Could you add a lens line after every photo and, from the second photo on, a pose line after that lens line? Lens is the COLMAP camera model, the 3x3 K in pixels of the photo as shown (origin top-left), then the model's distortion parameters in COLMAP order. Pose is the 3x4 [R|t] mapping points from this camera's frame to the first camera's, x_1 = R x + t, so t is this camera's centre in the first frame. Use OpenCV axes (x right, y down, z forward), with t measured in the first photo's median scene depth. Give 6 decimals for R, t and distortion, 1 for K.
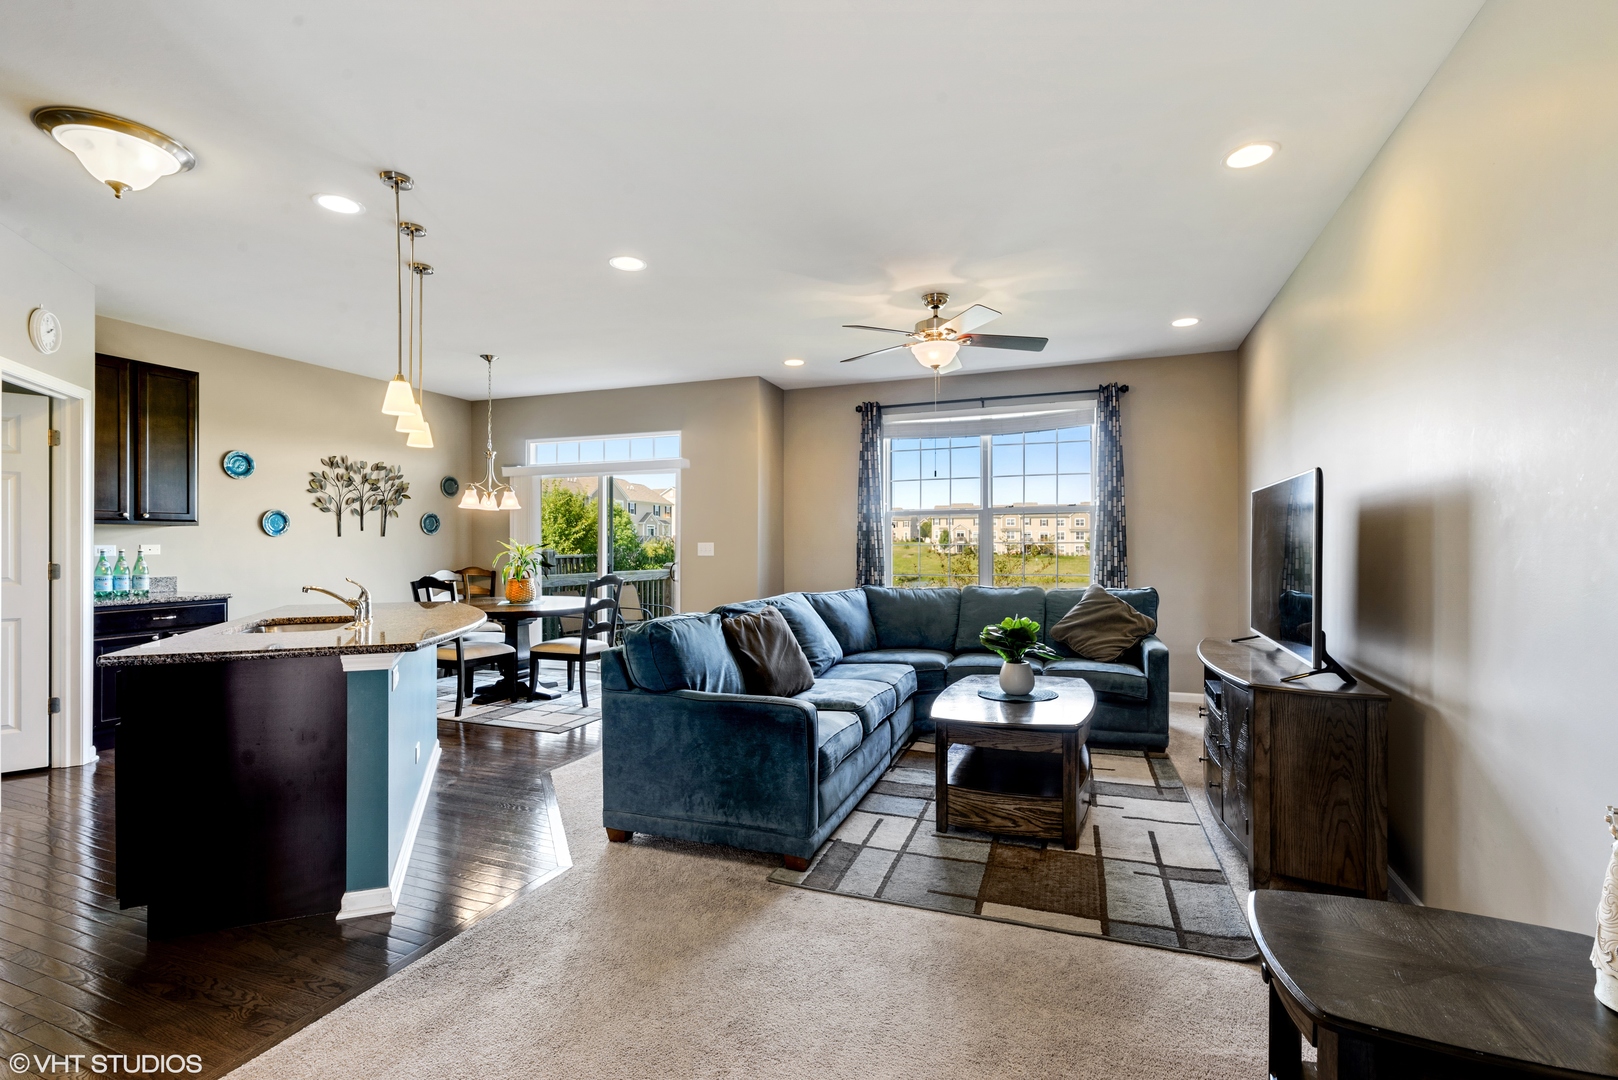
lens RADIAL K [[729.4, 0, 808.4], [0, 729.4, 537.9], [0, 0, 1]] dist [-0.000692, 0.000110]
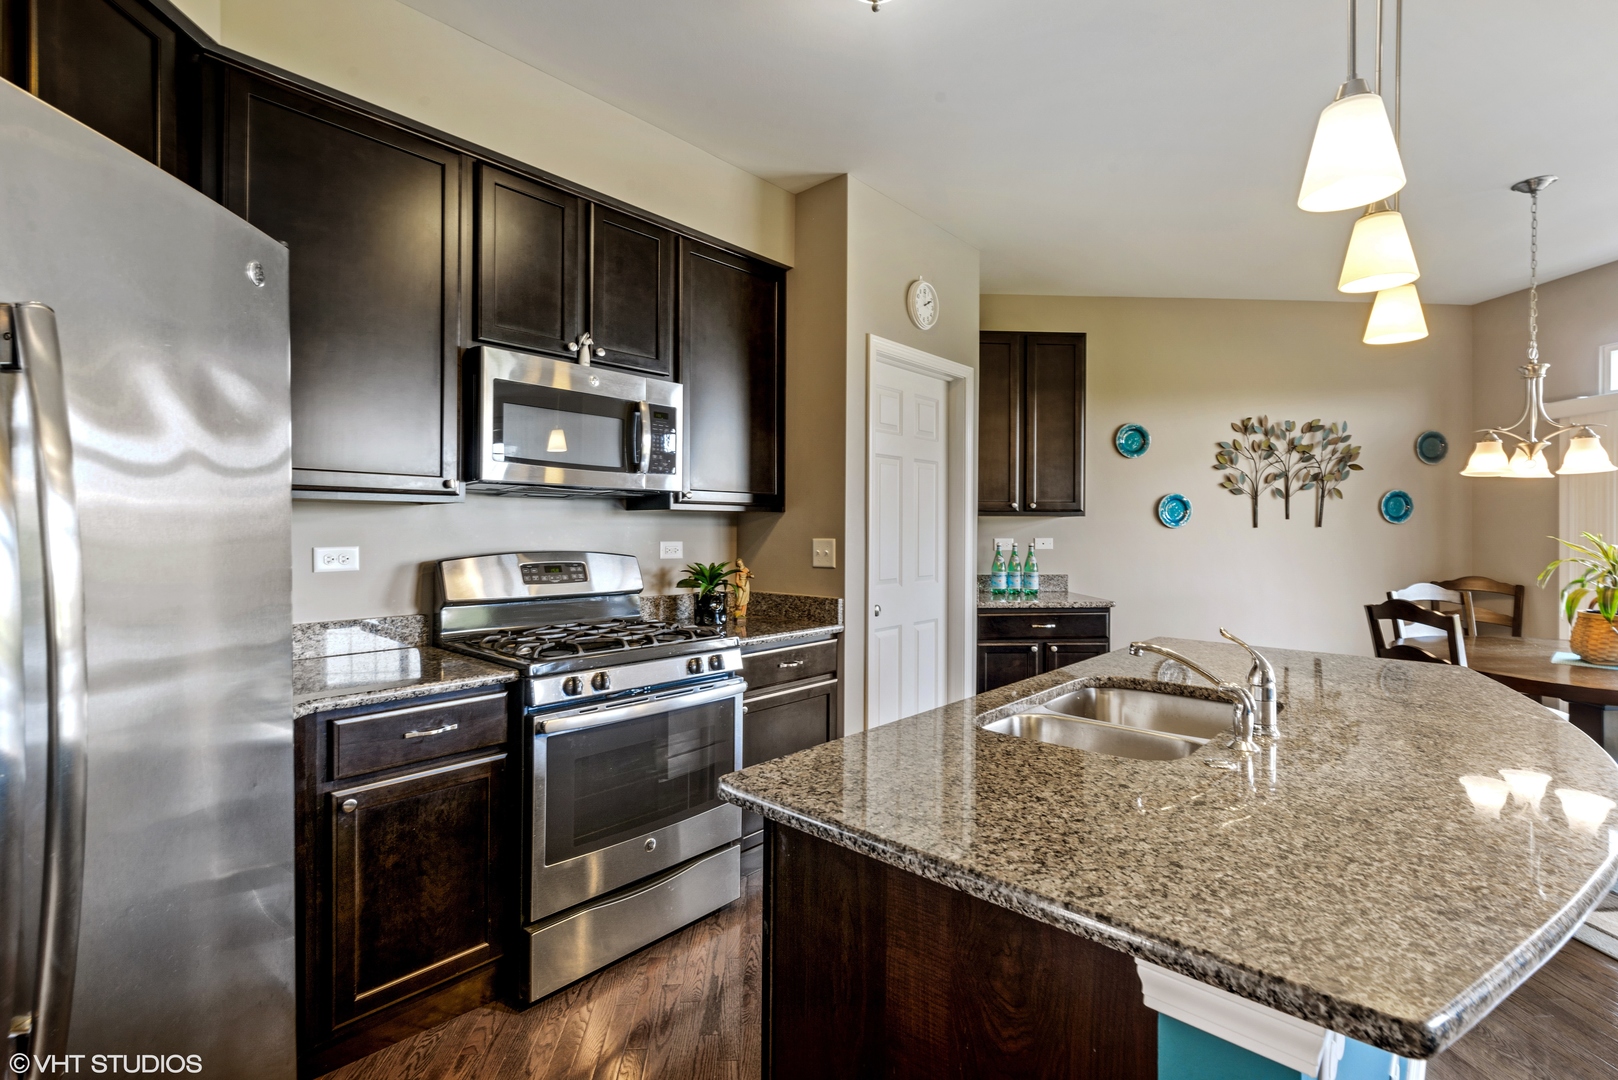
lens RADIAL K [[729.4, 0, 808.4], [0, 729.4, 537.9], [0, 0, 1]] dist [-0.000692, 0.000110]
pose [[0.413932, 0.012131, -0.910227, -0.168598], [0.004669, 0.999870, 0.015449, -0.004970], [0.910296, -0.010644, 0.413821, 0.298941]]
